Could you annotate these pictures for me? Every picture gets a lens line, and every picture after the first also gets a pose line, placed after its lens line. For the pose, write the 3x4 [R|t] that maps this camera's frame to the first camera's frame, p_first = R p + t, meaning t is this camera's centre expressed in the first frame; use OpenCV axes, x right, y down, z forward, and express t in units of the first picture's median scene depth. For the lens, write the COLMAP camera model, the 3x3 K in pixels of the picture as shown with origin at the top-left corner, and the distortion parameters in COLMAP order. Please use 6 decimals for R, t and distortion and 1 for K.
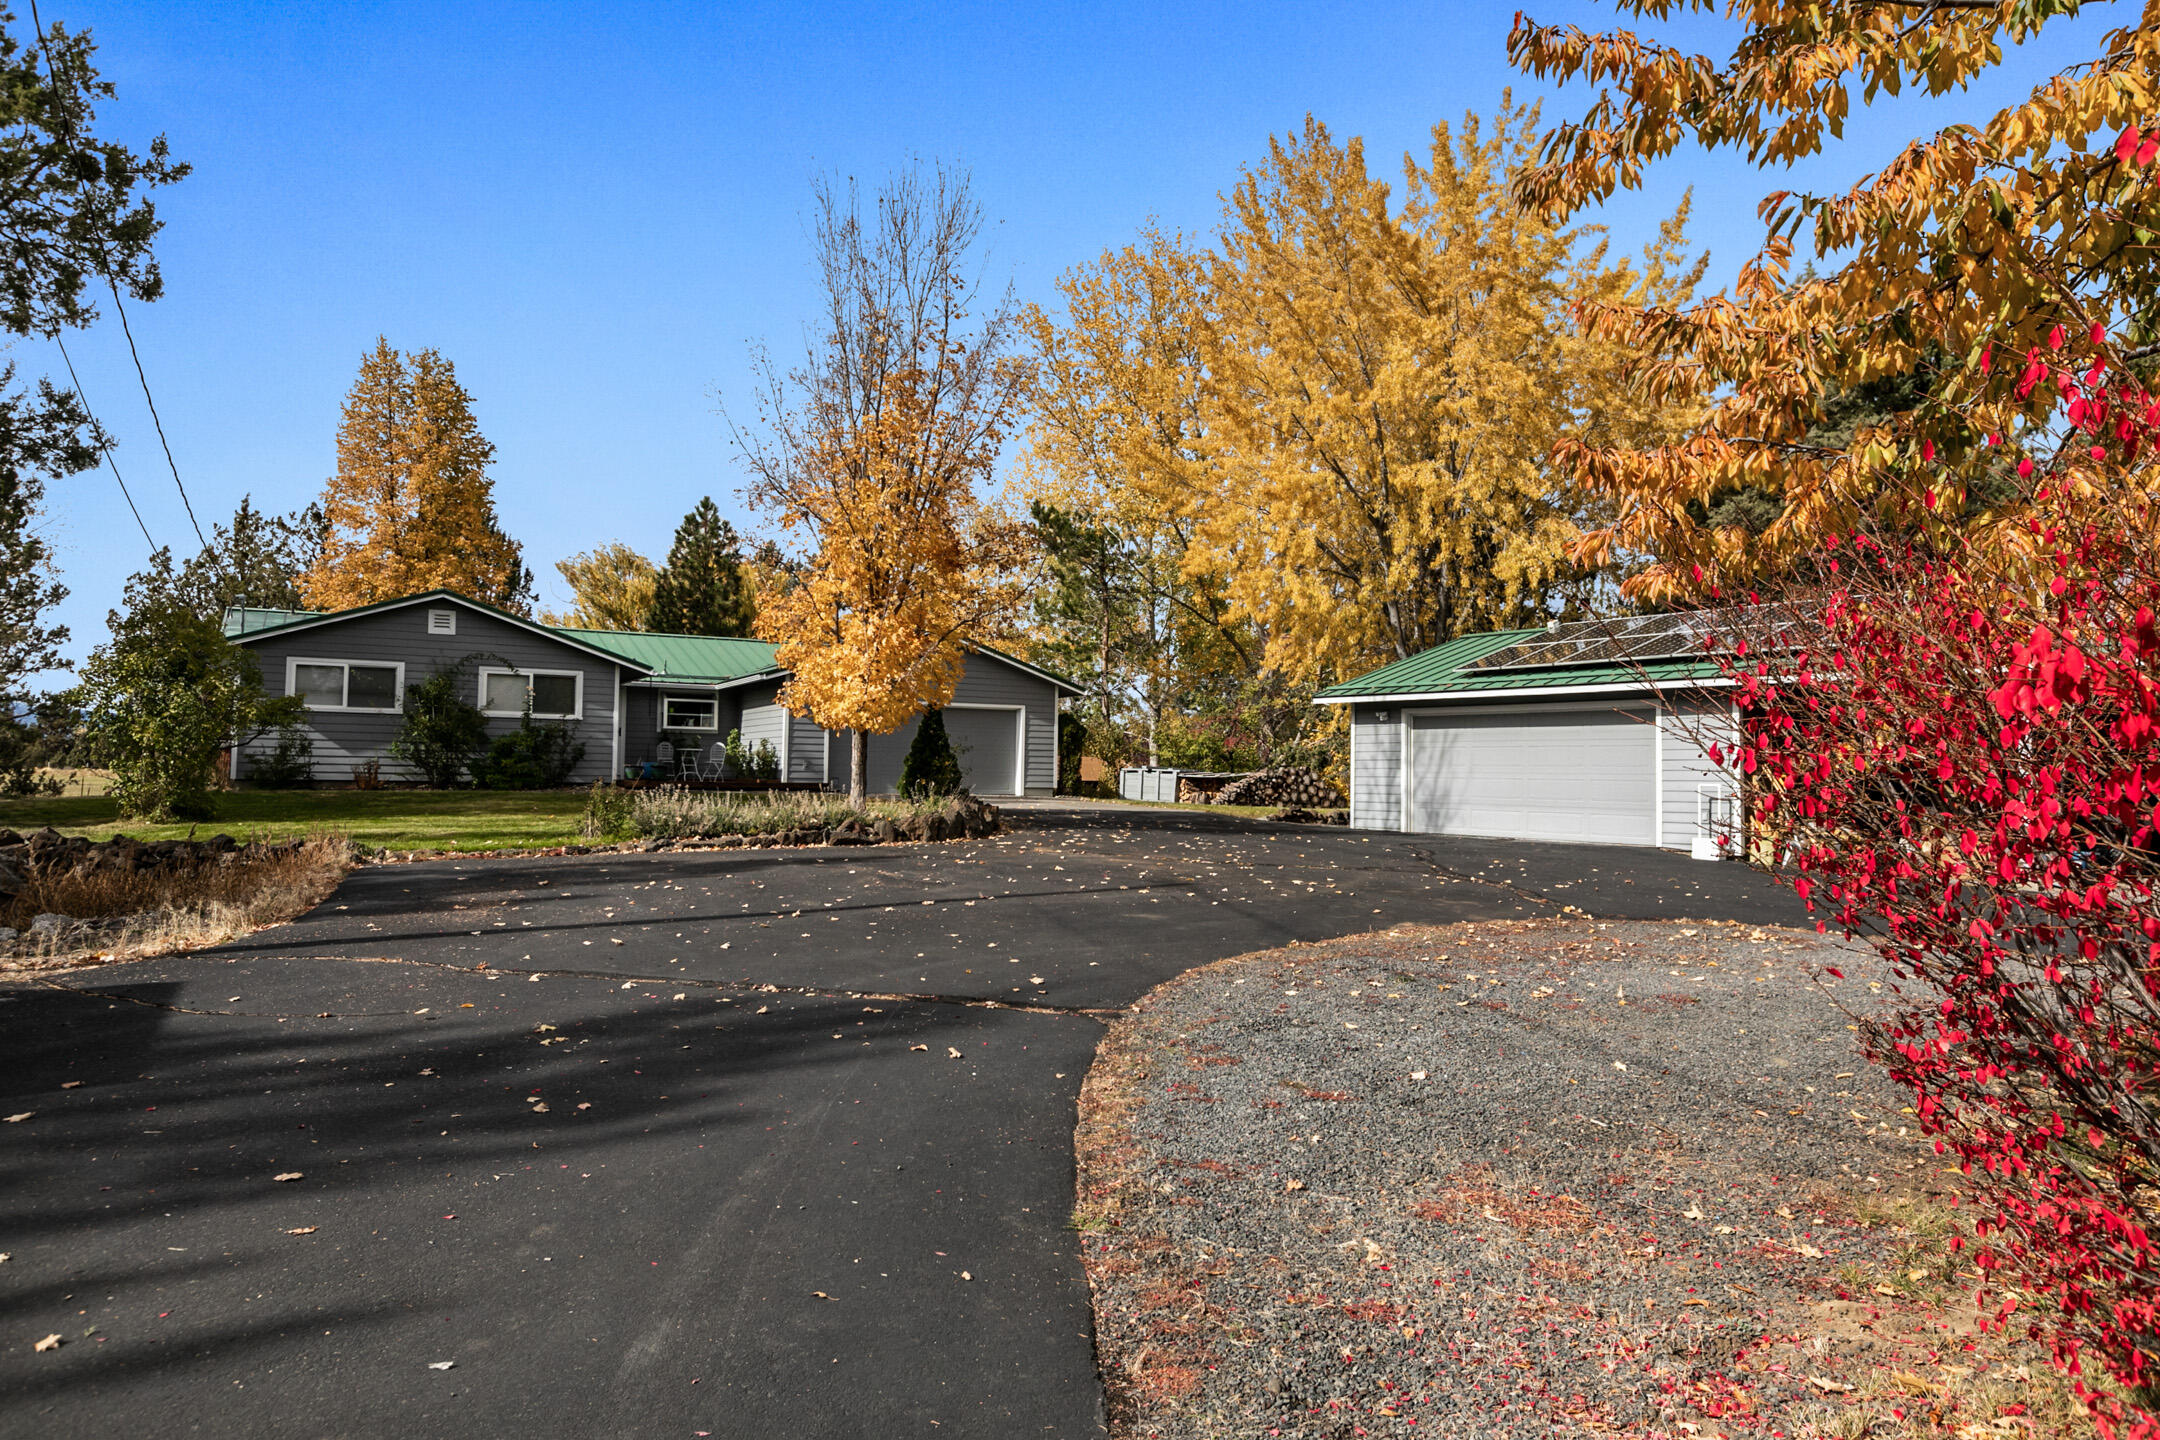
lens RADIAL K [[1432.4, 0, 1081.0], [0, 1432.4, 719.2], [0, 0, 1]] dist [-0.000748, 0.000272]
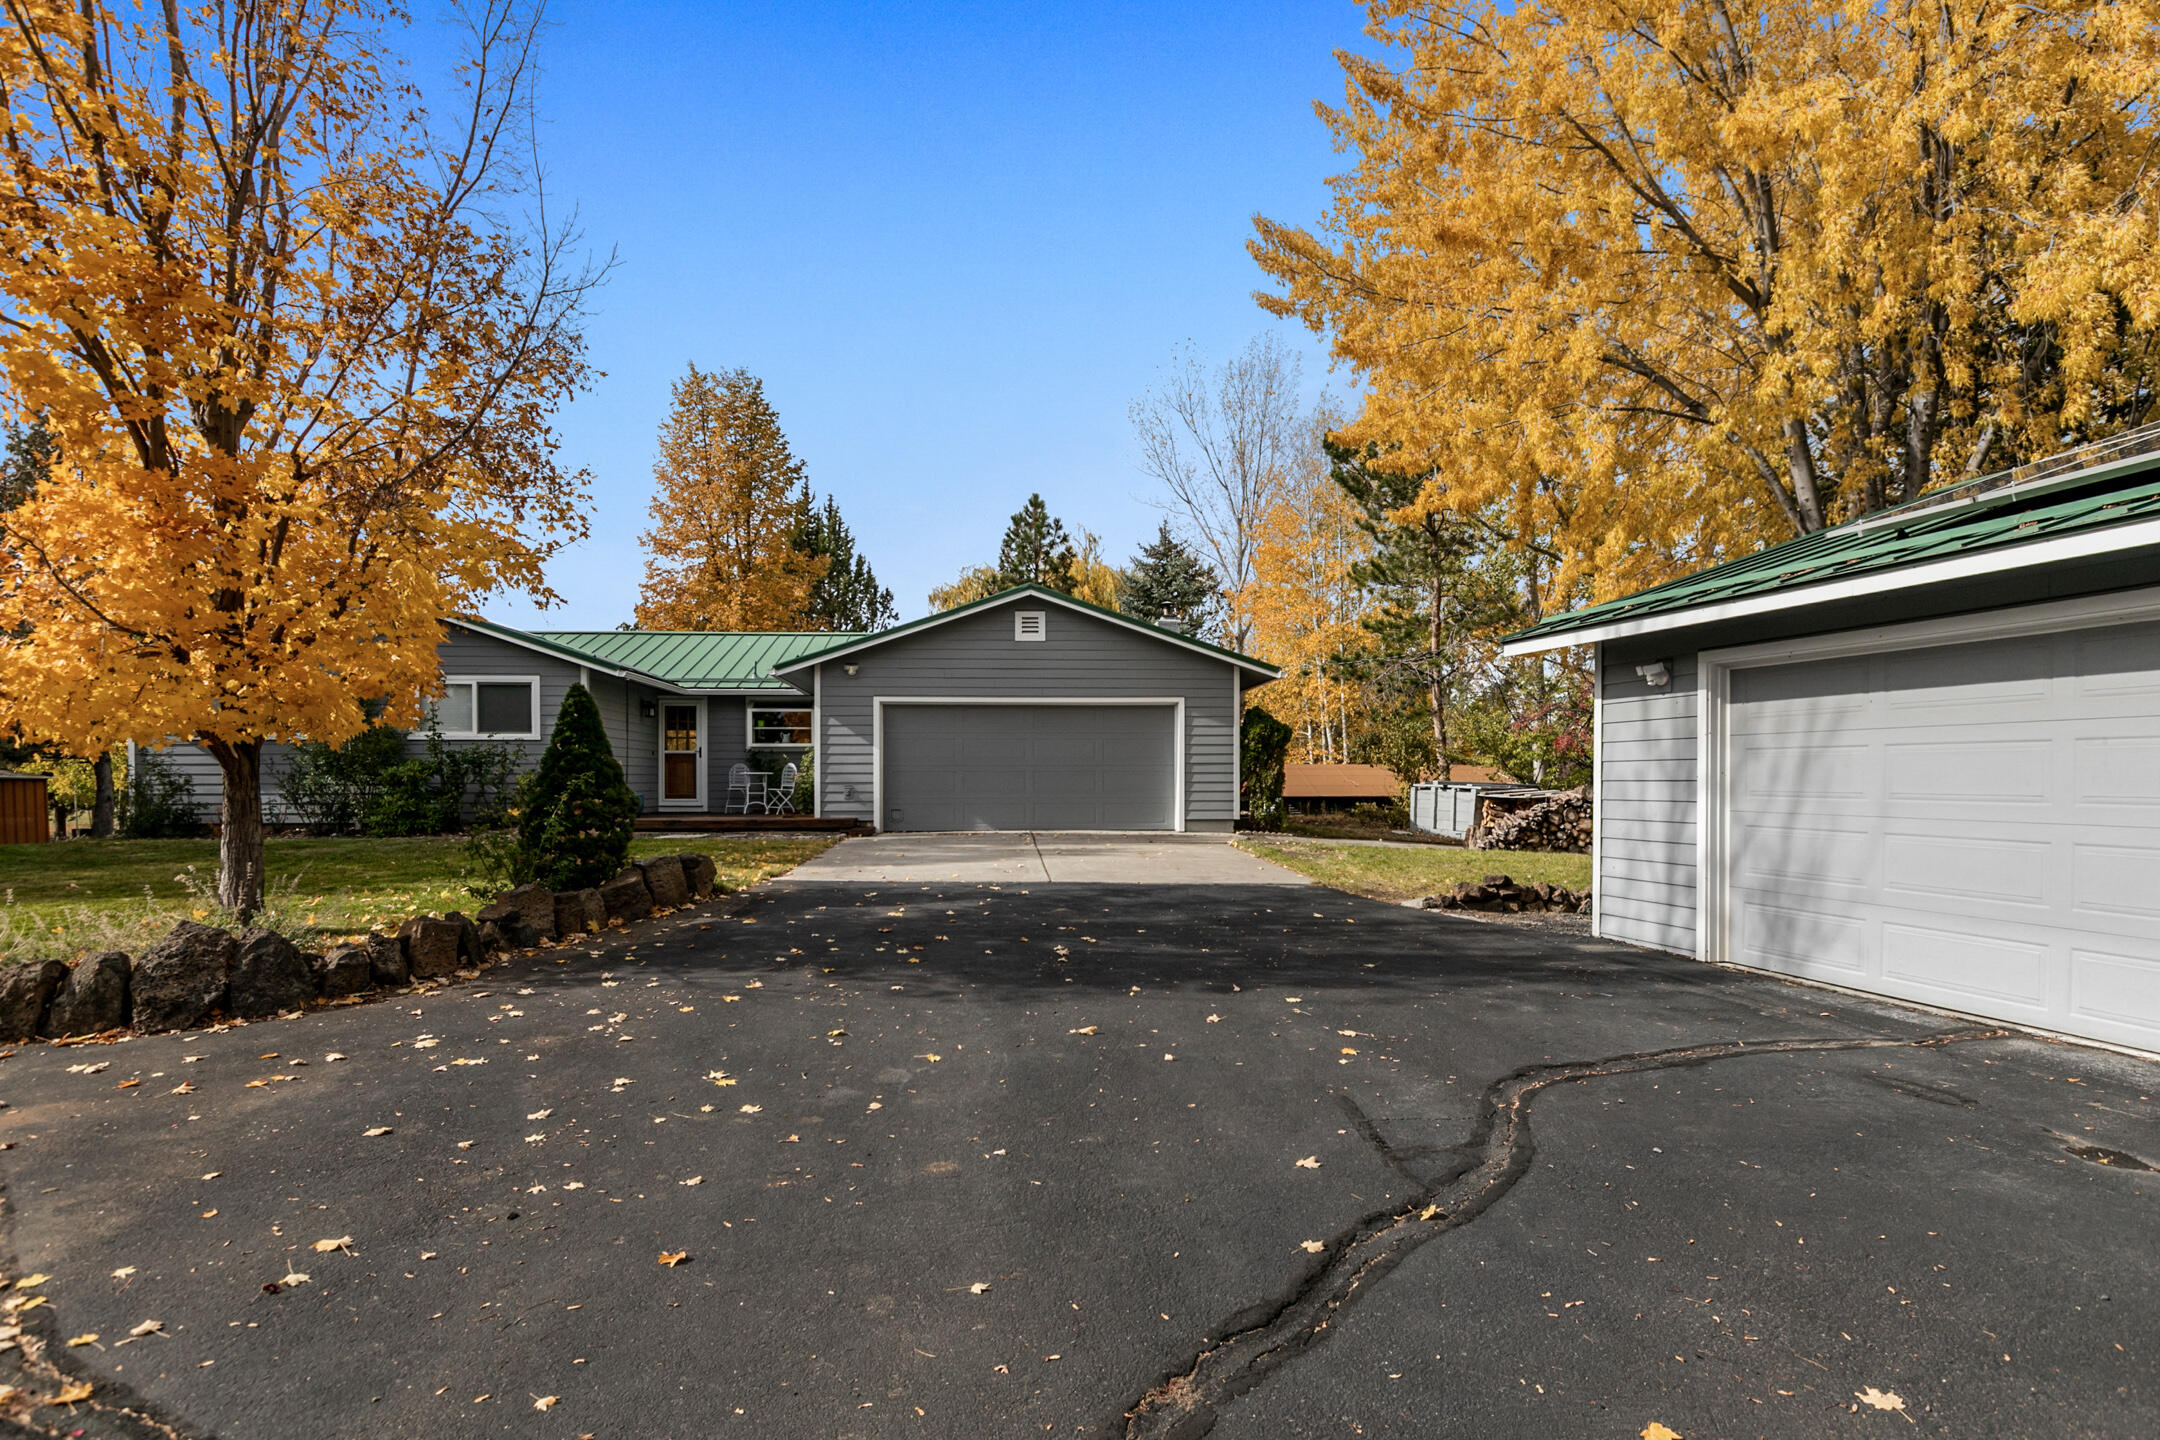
lens RADIAL K [[1223.5, 0, 1054.6], [0, 1223.5, 785.1], [0, 0, 1]] dist [0.000214, 0.000037]
pose [[0.898561, -0.013453, -0.438642, 0.205997], [0.032988, 0.998773, 0.036944, 0.010694], [0.437607, -0.047667, 0.897902, 0.595463]]
